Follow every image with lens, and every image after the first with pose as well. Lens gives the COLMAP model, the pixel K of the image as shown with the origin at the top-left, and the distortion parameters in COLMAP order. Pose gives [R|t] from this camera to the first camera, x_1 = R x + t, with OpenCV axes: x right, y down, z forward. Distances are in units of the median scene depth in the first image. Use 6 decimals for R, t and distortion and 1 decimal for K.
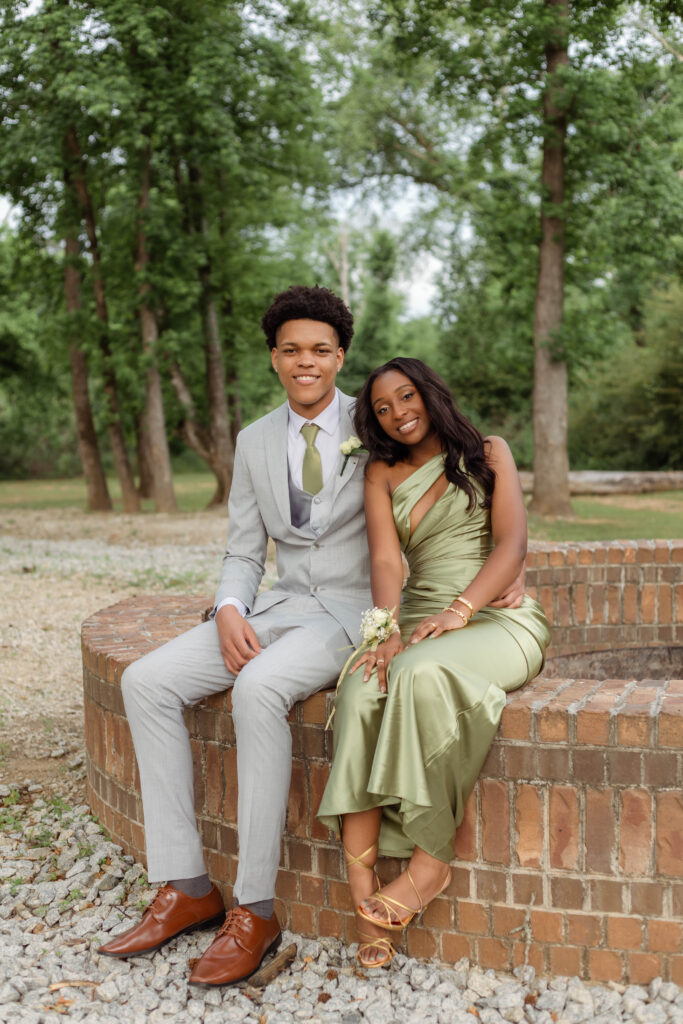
lens RADIAL K [[1475.0, 0, 326.5], [0, 1475.0, 511.2], [0, 0, 1]] dist [-0.016193, 0.055932]
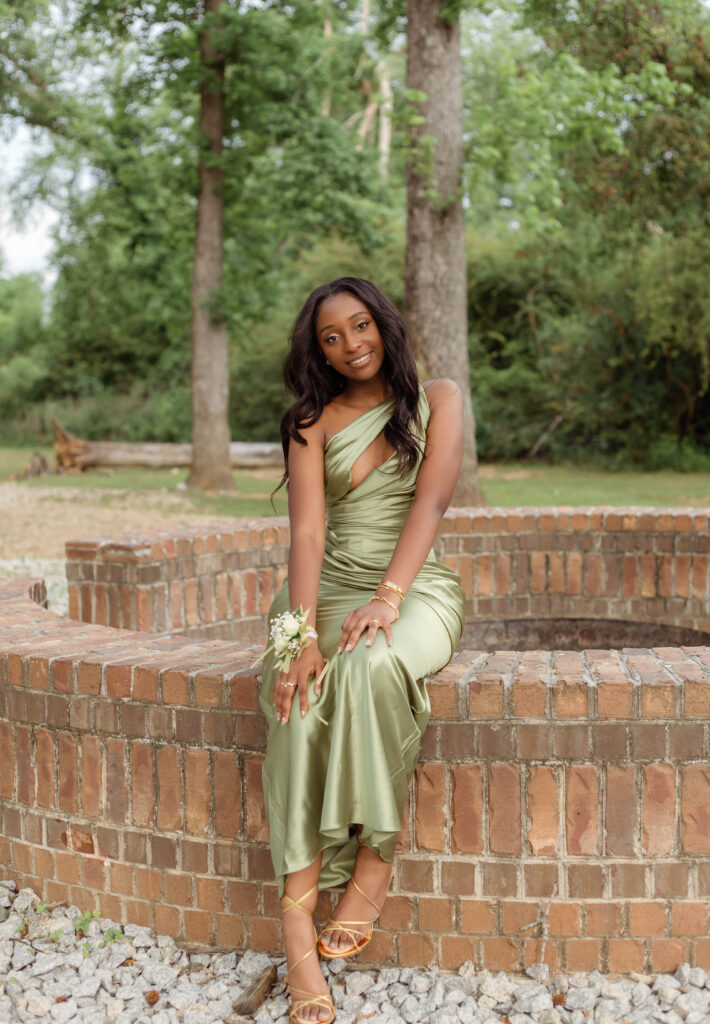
lens RADIAL K [[1601.3, 0, 355.3], [0, 1601.3, 471.4], [0, 0, 1]] dist [0.005478, -0.023180]
pose [[0.962205, -0.005514, 0.272272, -0.226824], [0.008402, 0.999920, -0.009440, 0.009526], [-0.272198, 0.011371, 0.962174, 0.063479]]
